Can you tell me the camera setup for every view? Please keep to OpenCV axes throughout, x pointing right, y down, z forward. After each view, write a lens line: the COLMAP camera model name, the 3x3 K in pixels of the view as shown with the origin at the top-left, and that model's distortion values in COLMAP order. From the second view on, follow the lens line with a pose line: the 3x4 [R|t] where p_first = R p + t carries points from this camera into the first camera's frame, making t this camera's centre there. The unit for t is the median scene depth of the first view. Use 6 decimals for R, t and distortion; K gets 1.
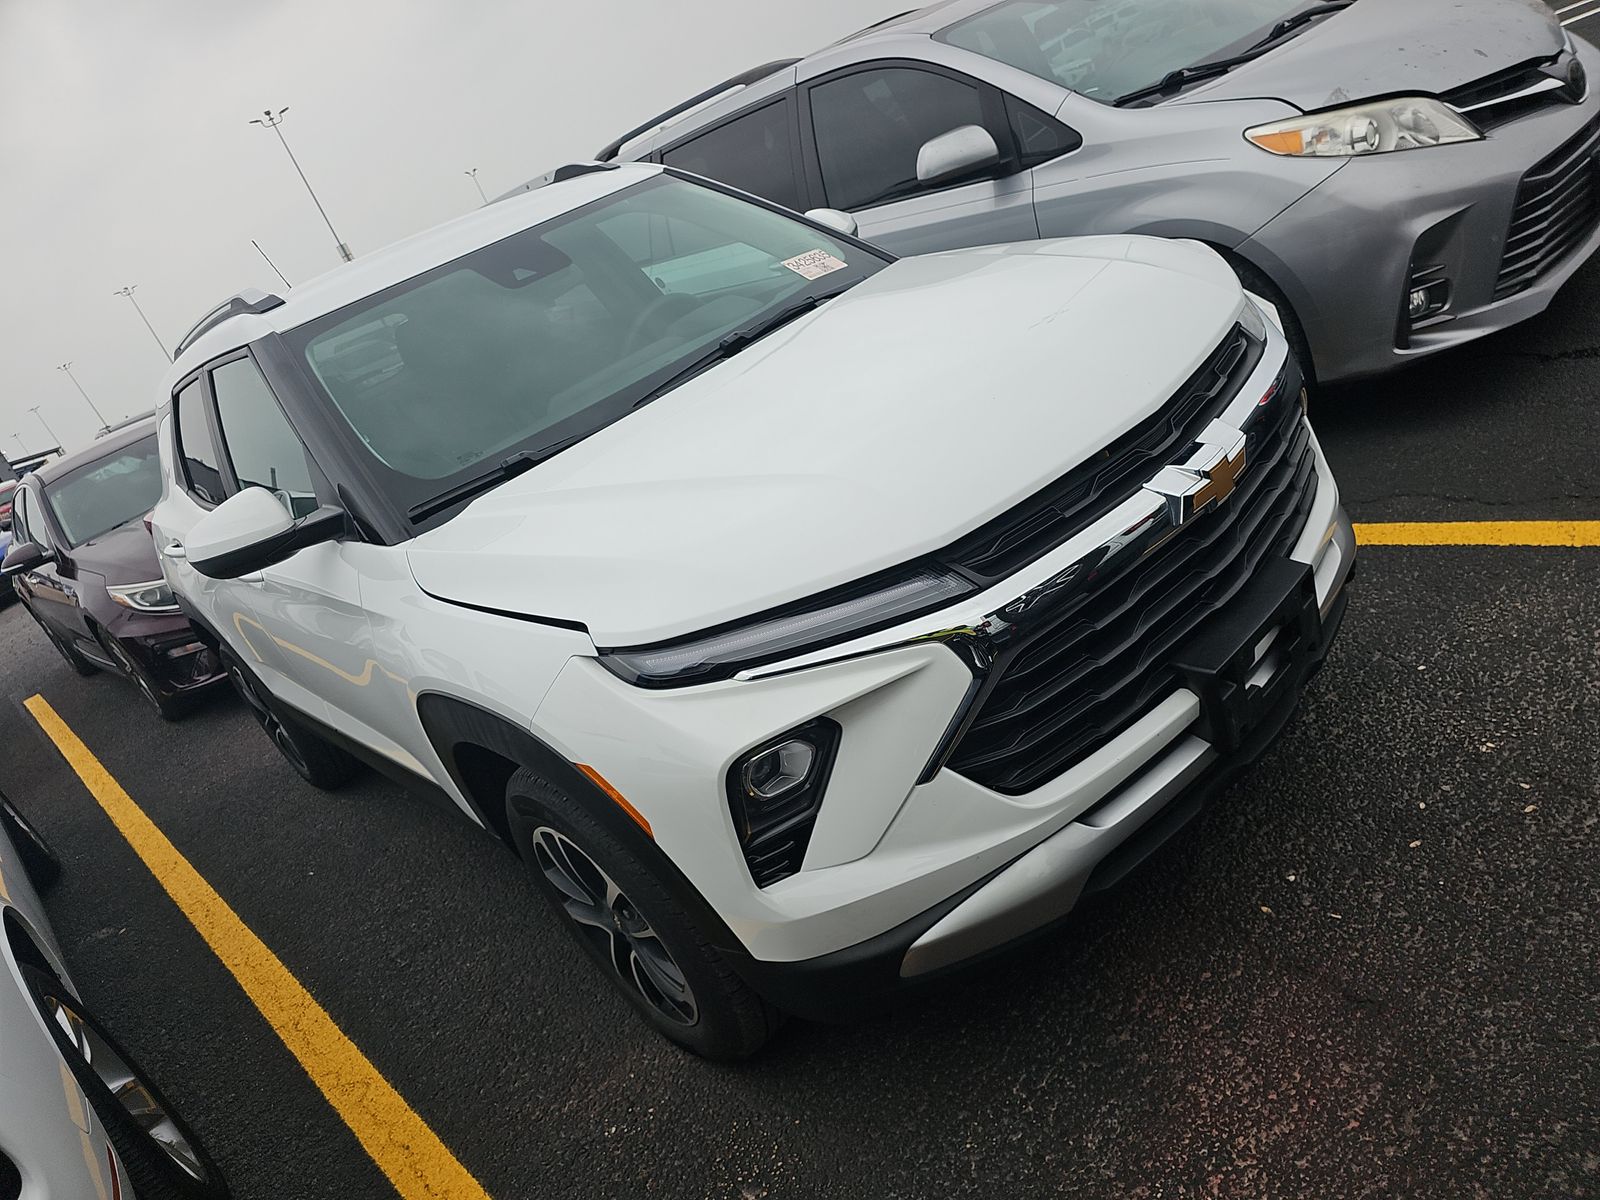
lens RADIAL K [[1071.5, 0, 800.0], [0, 1071.5, 600.0], [0, 0, 1]] dist [0.034302, -0.035977]
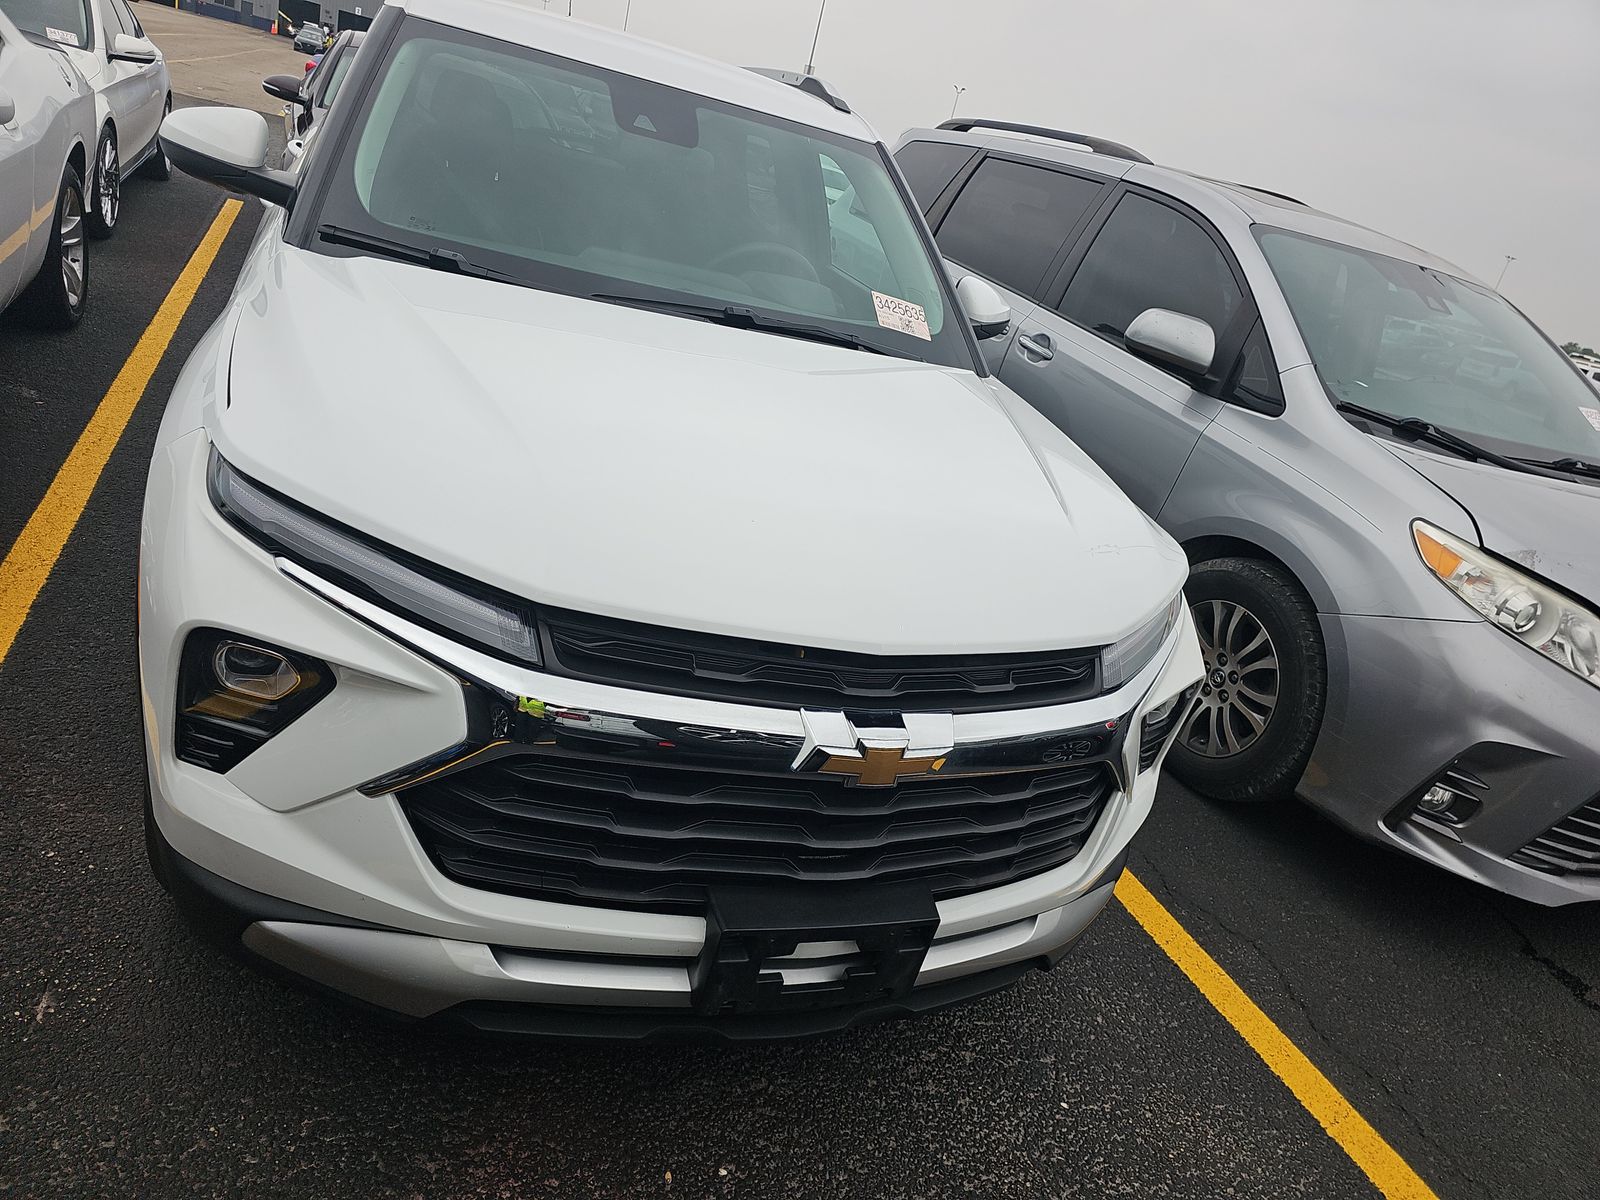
lens RADIAL K [[1063.8, 0, 801.5], [0, 1063.8, 593.2], [0, 0, 1]] dist [0.046472, -0.048011]
pose [[0.744398, 0.658809, -0.108822, 0.234567], [-0.656992, 0.751746, 0.056917, -0.149707], [0.119304, 0.029127, 0.992430, 0.108231]]
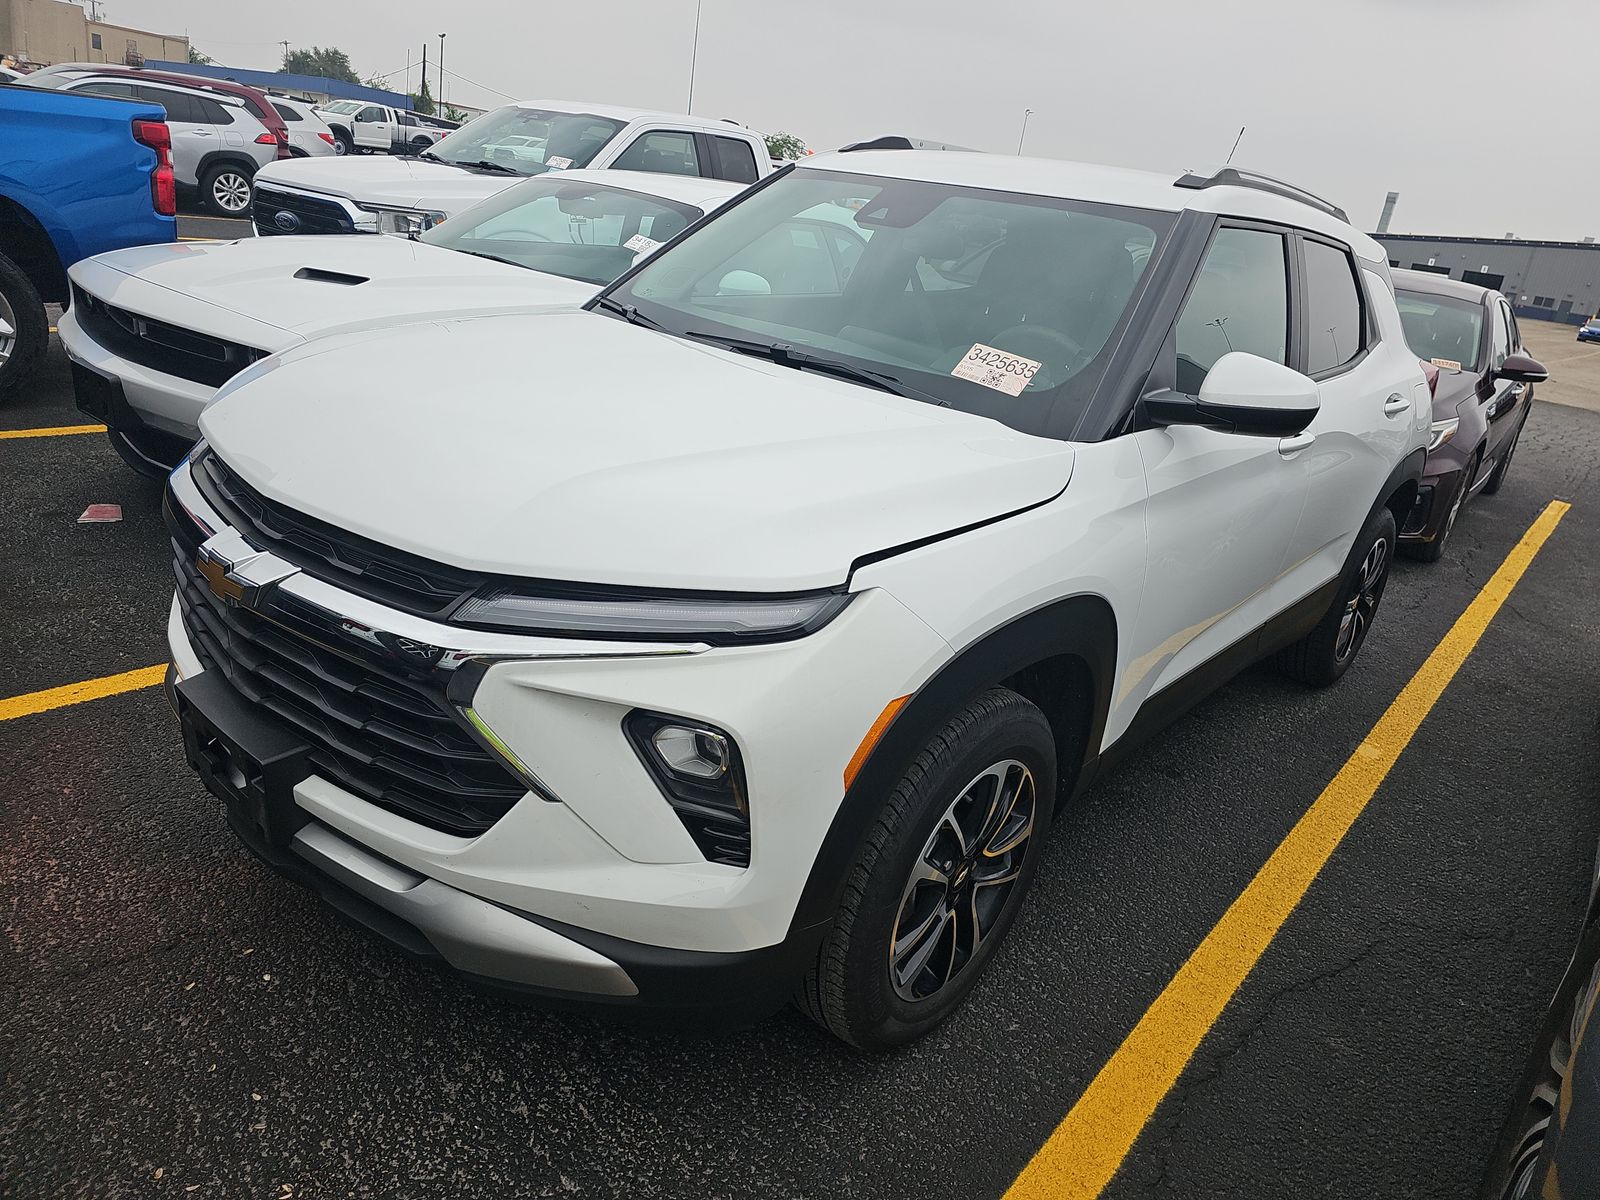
lens RADIAL K [[1052.3, 0, 800.0], [0, 1052.3, 600.0], [0, 0, 1]] dist [0.057383, -0.040309]
pose [[0.055810, 0.687371, -0.724159, 0.781614], [-0.542342, 0.629831, 0.556038, -0.639711], [0.838302, 0.361709, 0.407941, 0.715818]]
